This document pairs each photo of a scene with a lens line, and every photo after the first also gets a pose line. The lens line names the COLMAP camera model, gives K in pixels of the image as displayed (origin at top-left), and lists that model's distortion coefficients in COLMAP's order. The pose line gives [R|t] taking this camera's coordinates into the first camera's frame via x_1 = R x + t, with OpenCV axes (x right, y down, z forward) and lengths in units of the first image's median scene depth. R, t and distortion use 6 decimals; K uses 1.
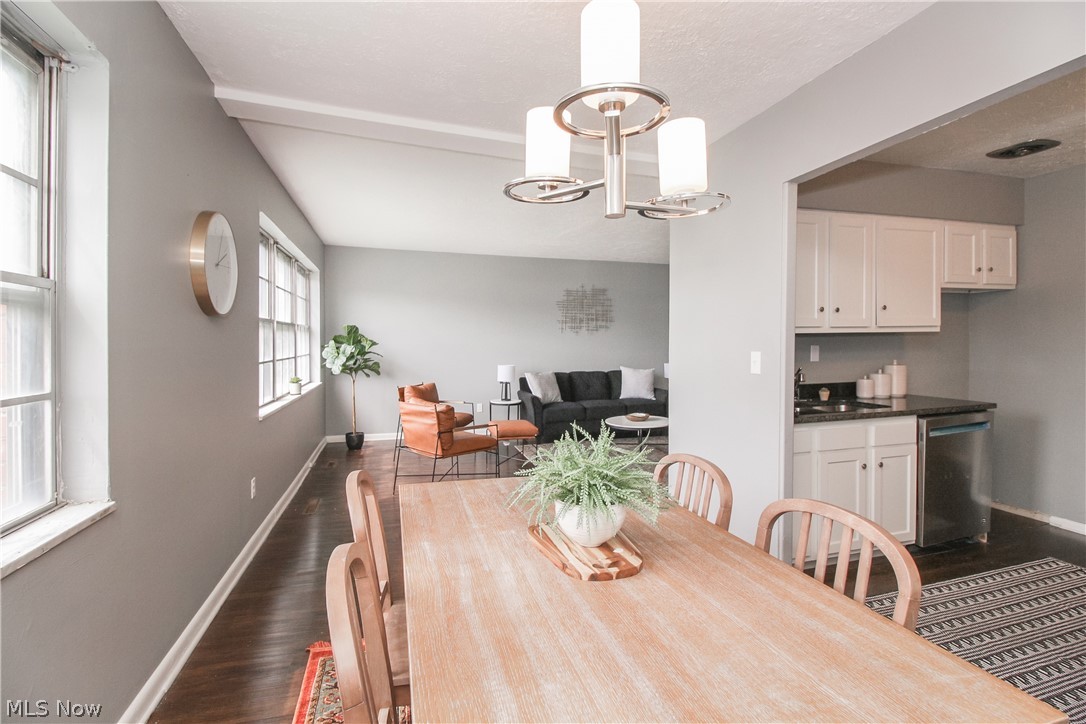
lens RADIAL K [[504.7, 0, 546.0], [0, 504.7, 357.1], [0, 0, 1]] dist [0.006699, -0.005326]
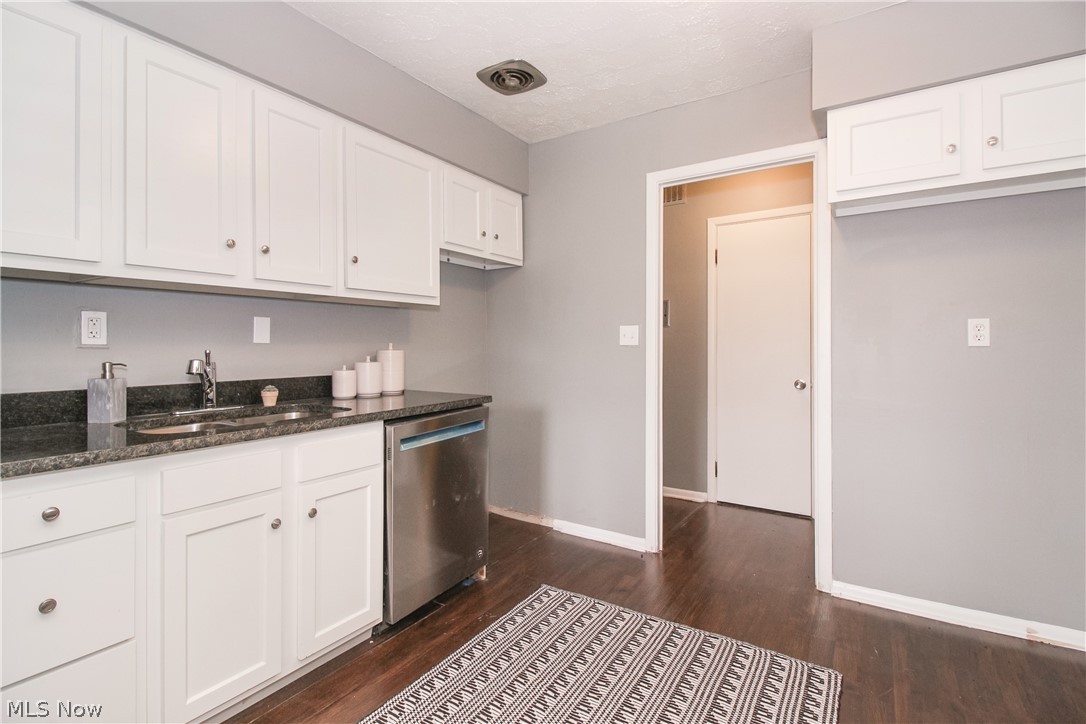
lens RADIAL K [[504.7, 0, 537.3], [0, 504.7, 342.0], [0, 0, 1]] dist [0.006699, -0.005326]
pose [[0.773443, 0.014781, 0.633694, 0.433299], [0.013558, 0.999114, -0.039853, 0.039303], [-0.633721, 0.039416, 0.772557, 0.338586]]
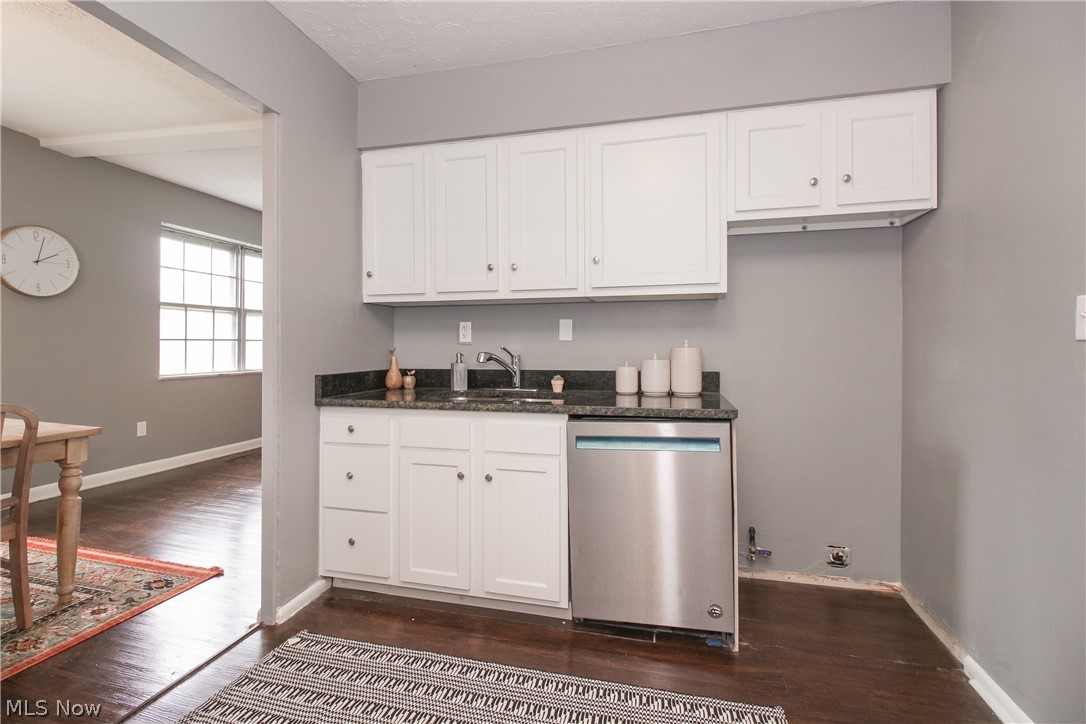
lens RADIAL K [[504.7, 0, 545.2], [0, 504.7, 345.7], [0, 0, 1]] dist [0.006699, -0.005326]
pose [[0.851282, 0.010658, -0.524599, 0.967229], [-0.024544, 0.999508, -0.019522, 0.034314], [0.524133, 0.029495, 0.851125, 0.379750]]
